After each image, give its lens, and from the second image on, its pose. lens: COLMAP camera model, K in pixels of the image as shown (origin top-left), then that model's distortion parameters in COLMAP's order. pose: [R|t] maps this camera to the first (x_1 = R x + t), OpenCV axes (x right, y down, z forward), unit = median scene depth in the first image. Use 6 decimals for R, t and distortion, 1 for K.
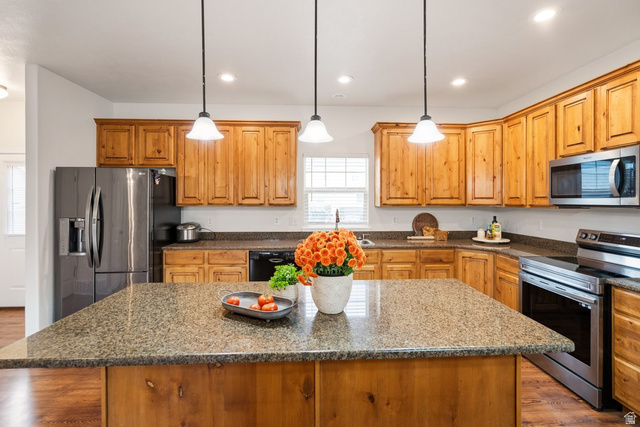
lens RADIAL K [[294.2, 0, 322.0], [0, 294.2, 202.2], [0, 0, 1]] dist [-0.000606, -0.000136]
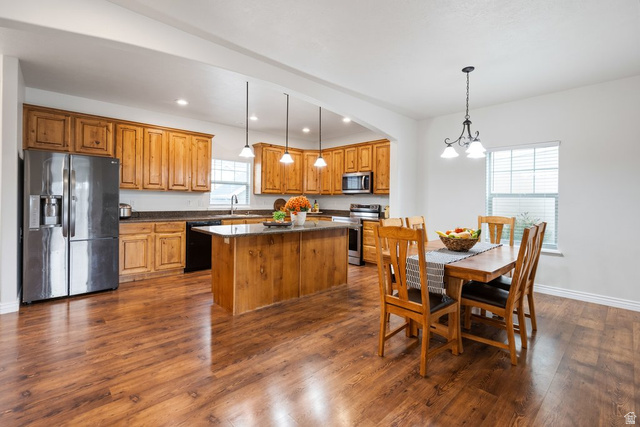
lens RADIAL K [[294.2, 0, 322.0], [0, 294.2, 202.2], [0, 0, 1]] dist [-0.000606, -0.000136]
pose [[0.762322, 0.005273, 0.647177, -0.628835], [-0.010614, 0.999934, 0.004356, 0.052656], [-0.647111, -0.010190, 0.762328, -0.492582]]
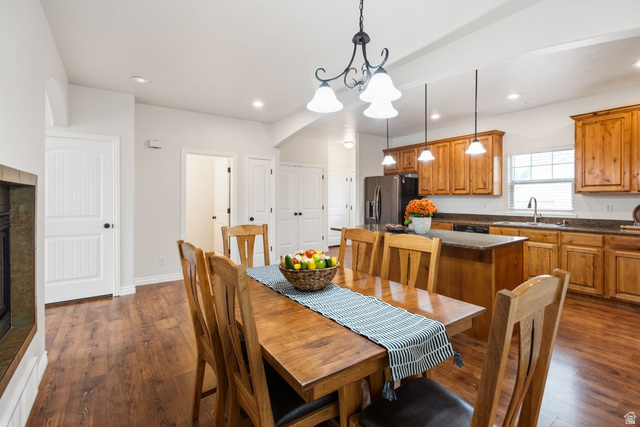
lens RADIAL K [[294.2, 0, 322.0], [0, 294.2, 202.2], [0, 0, 1]] dist [-0.000606, -0.000136]
pose [[0.540370, 0.009306, -0.841376, 0.619400], [-0.003118, 0.999954, 0.009057, 0.038430], [0.841422, -0.002271, 0.540374, -0.364255]]
